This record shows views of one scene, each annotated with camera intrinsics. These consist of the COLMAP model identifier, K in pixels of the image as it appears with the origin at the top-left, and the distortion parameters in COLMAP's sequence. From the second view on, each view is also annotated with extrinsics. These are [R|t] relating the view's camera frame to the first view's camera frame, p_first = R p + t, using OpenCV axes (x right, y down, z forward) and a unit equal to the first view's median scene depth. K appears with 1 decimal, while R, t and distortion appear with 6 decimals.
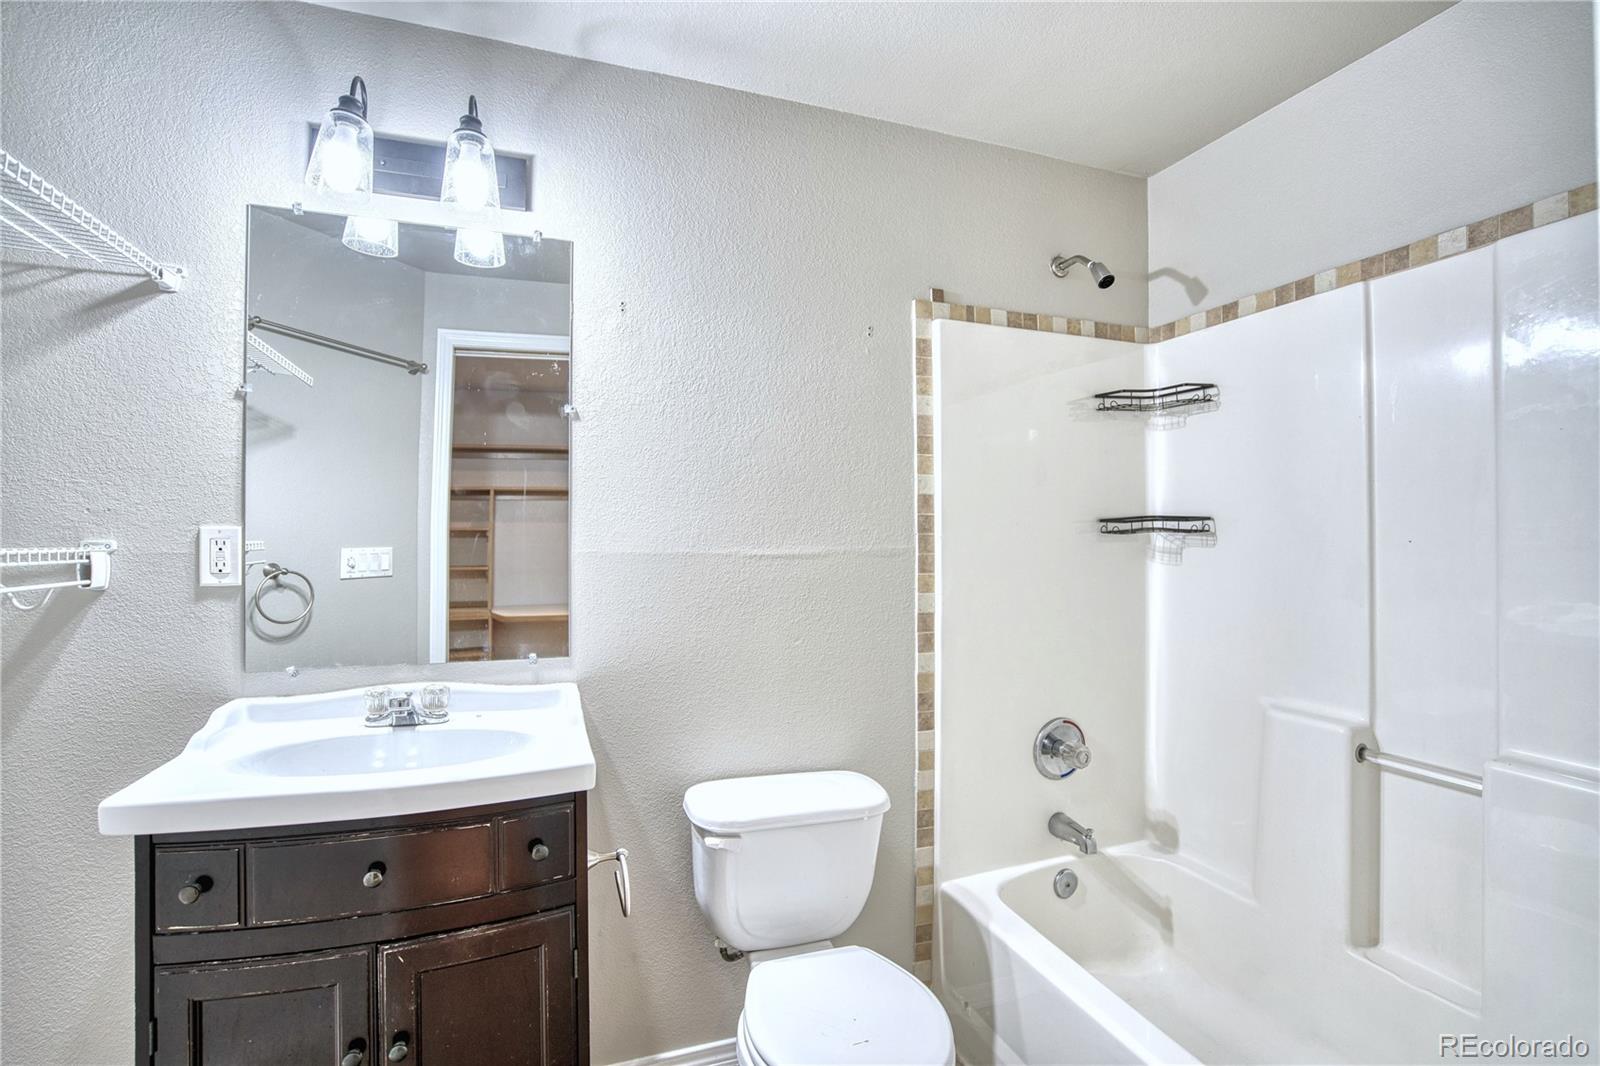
lens RADIAL K [[738.4, 0, 797.4], [0, 738.4, 529.5], [0, 0, 1]] dist [-0.058645, 0.023890]
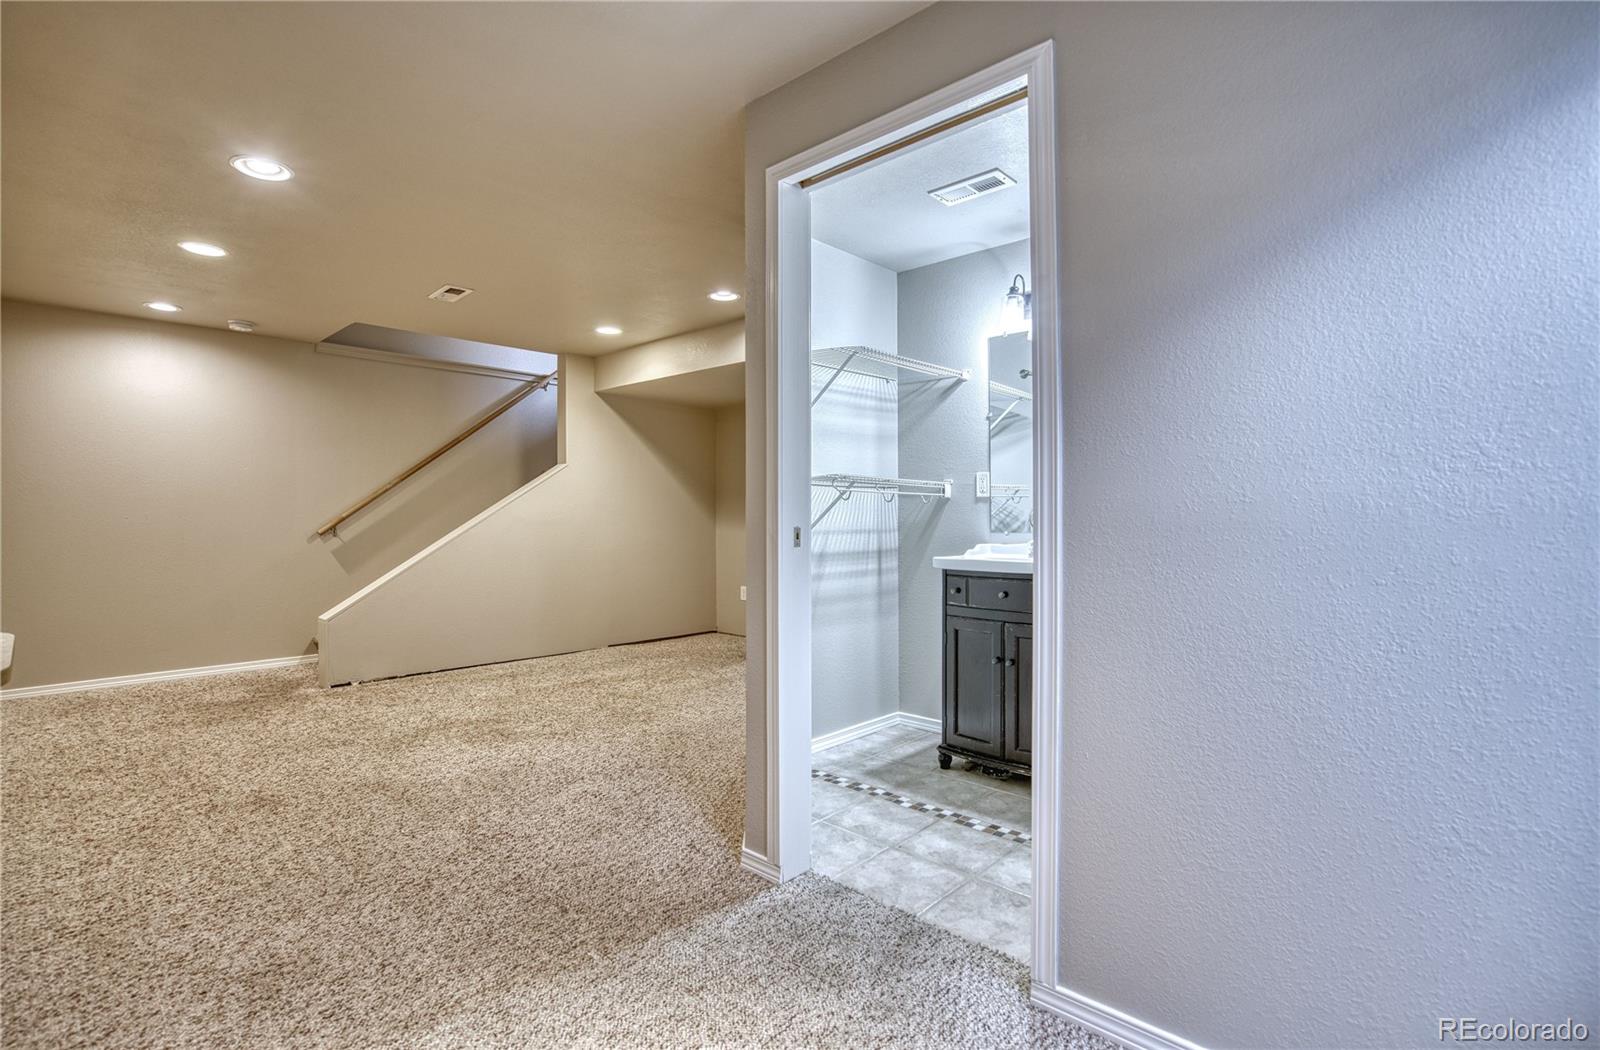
lens RADIAL K [[750.6, 0, 800.0], [0, 750.6, 525.0], [0, 0, 1]] dist [-0.040057, 0.016079]
pose [[0.453355, 0.006259, -0.891308, 1.269832], [0.012277, 0.999837, 0.013266, 0.141438], [0.891246, -0.016957, 0.453204, -0.763331]]
